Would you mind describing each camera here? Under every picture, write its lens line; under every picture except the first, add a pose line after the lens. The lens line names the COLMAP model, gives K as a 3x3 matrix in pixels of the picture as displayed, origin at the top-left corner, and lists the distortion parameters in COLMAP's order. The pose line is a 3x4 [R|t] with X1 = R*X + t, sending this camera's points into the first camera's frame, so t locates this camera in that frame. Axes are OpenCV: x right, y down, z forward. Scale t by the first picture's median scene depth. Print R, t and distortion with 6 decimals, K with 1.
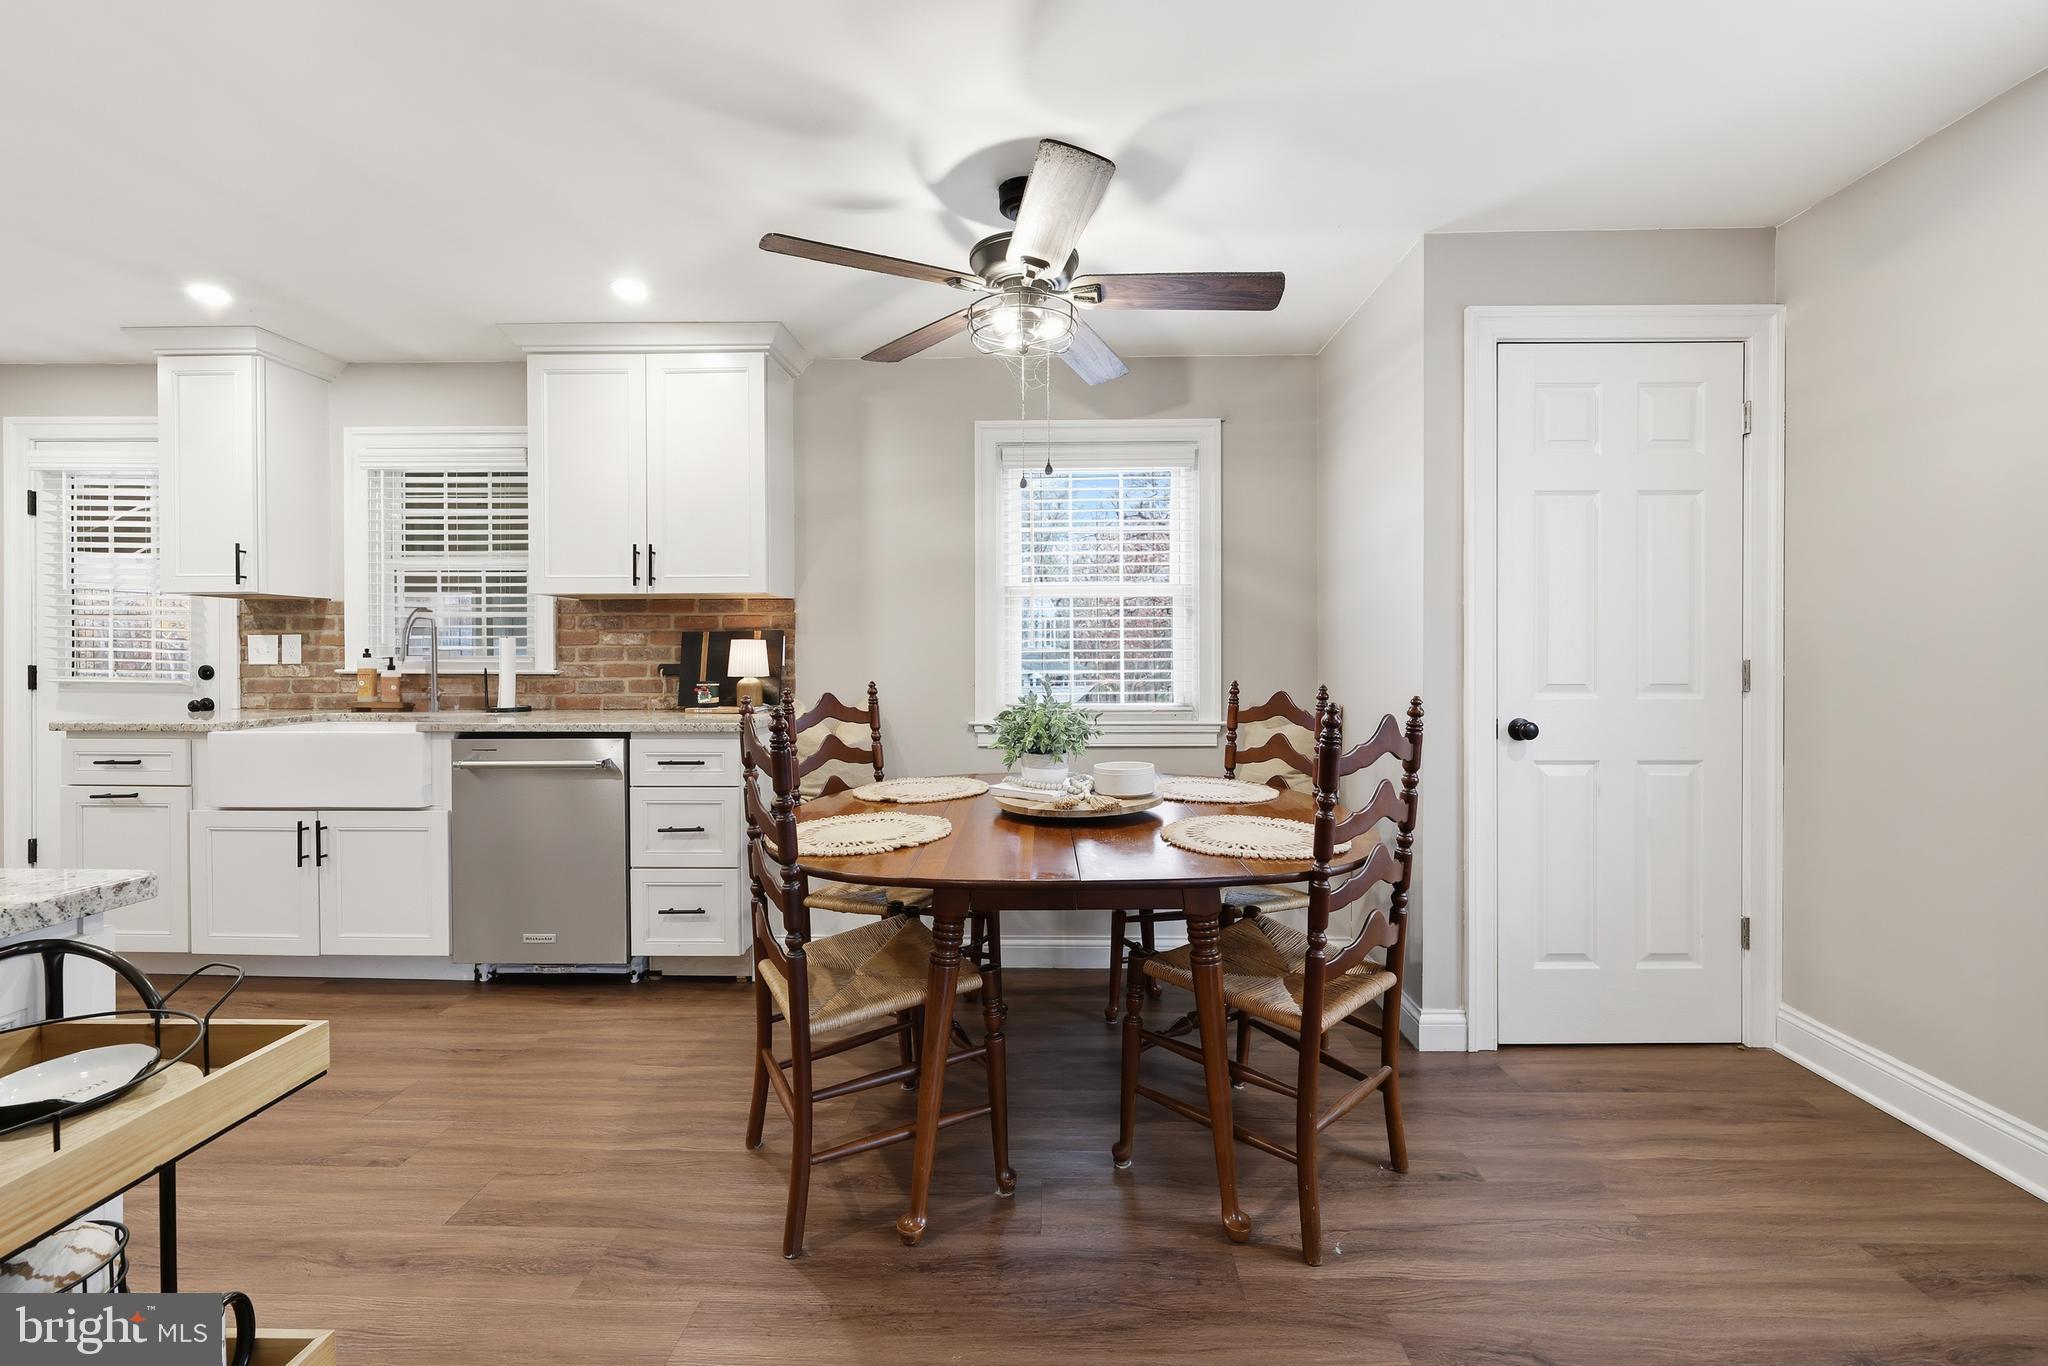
lens RADIAL K [[811.2, 0, 1014.5], [0, 811.2, 671.0], [0, 0, 1]] dist [-0.001696, -0.000134]
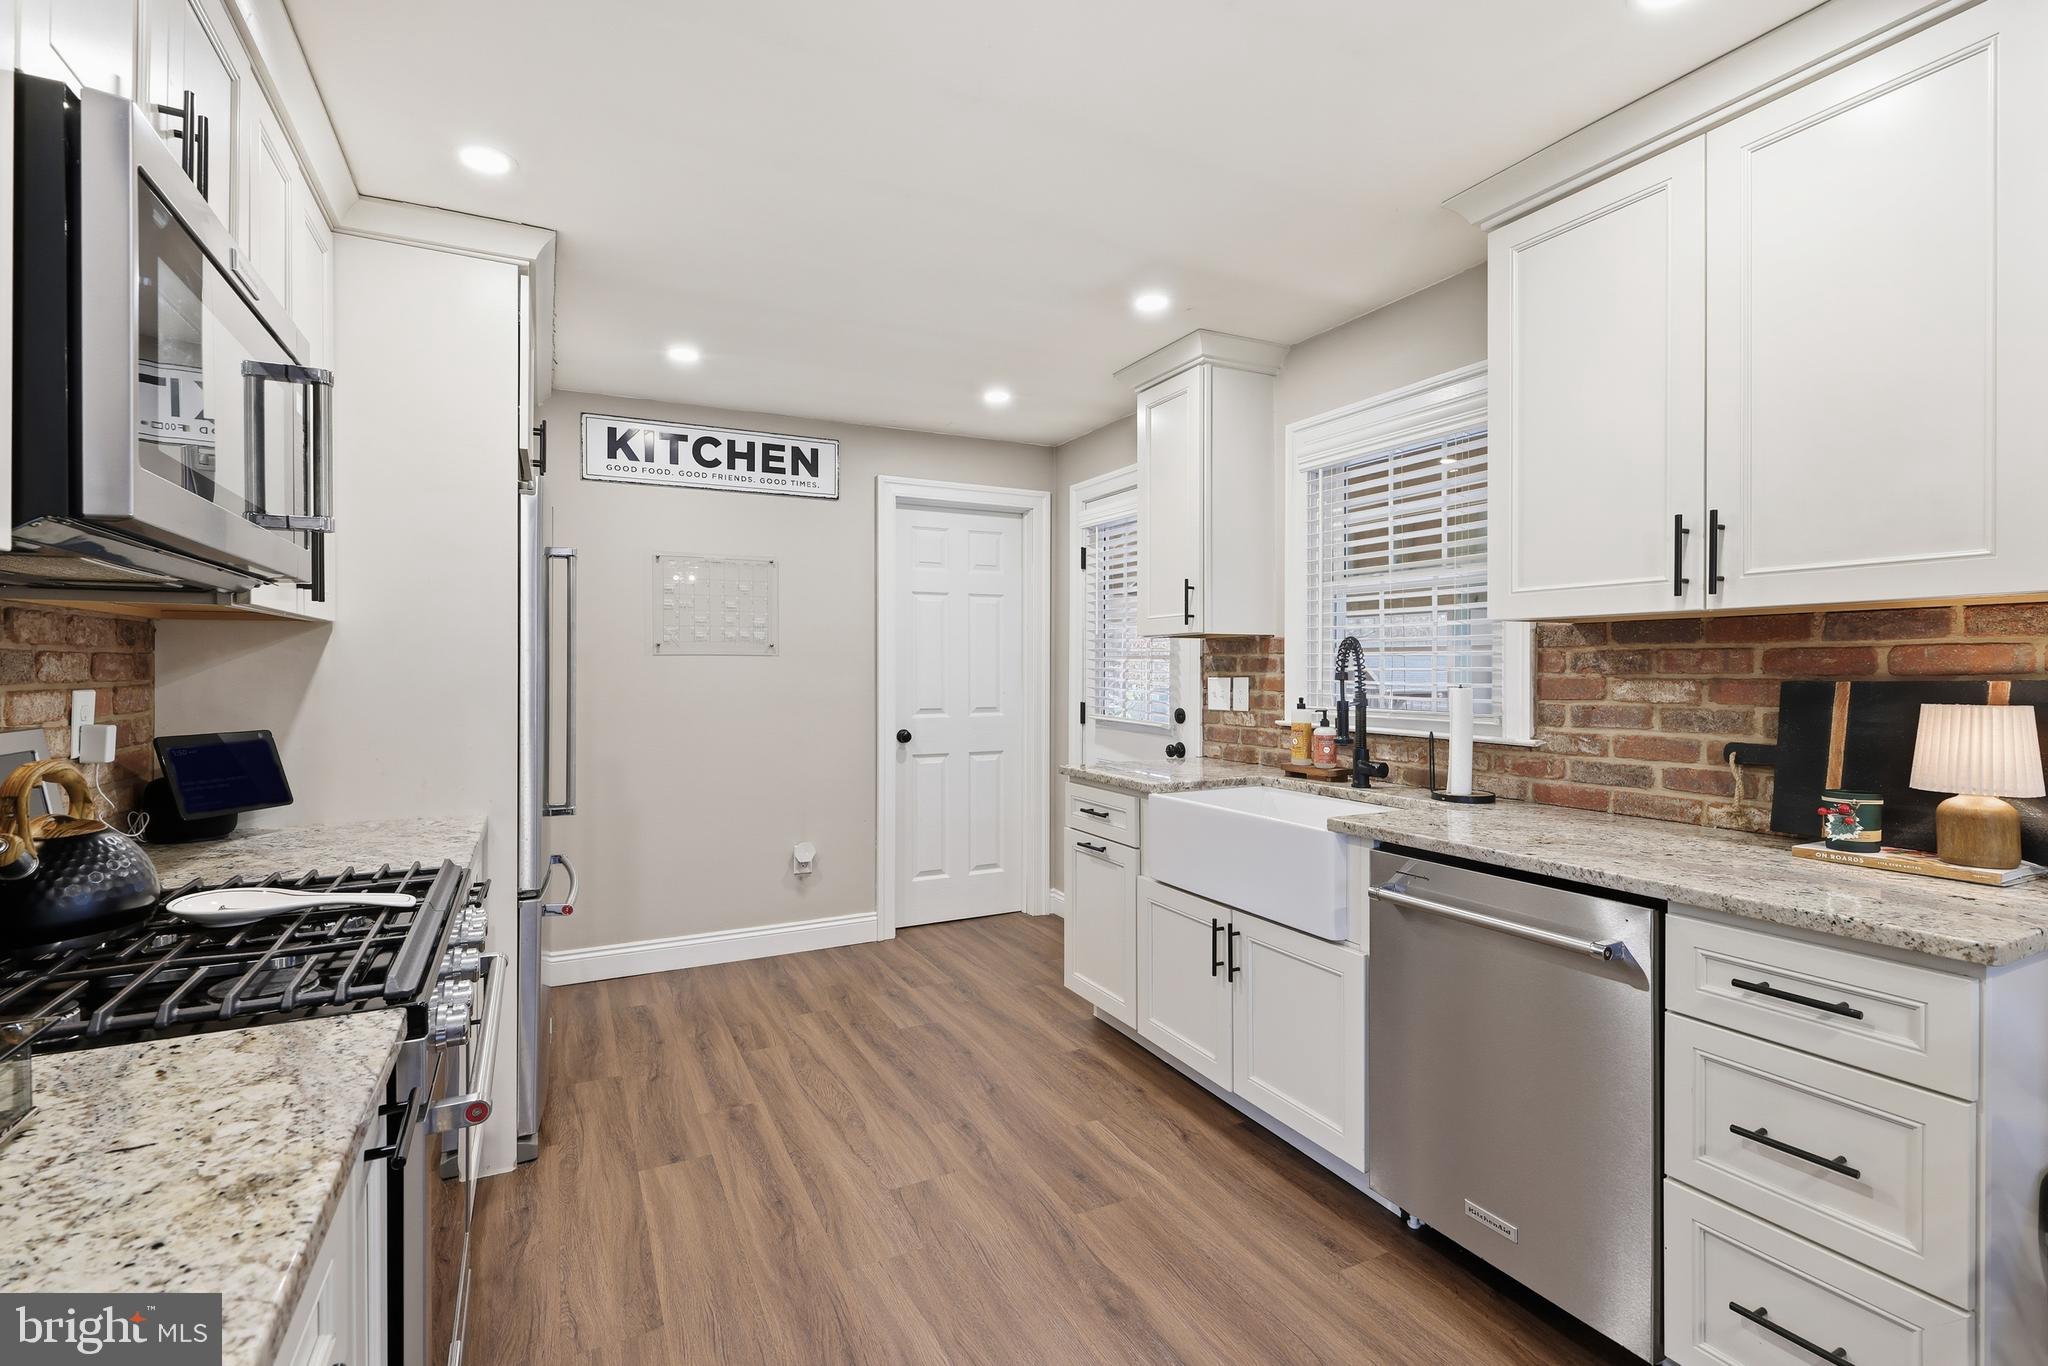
lens RADIAL K [[937.4, 0, 1027.2], [0, 937.4, 676.5], [0, 0, 1]] dist [-0.001694, -0.000159]
pose [[0.509253, 0.002950, -0.860612, -0.149829], [-0.012875, 0.999908, -0.004191, -0.041476], [0.860521, 0.013215, 0.509244, 0.307503]]
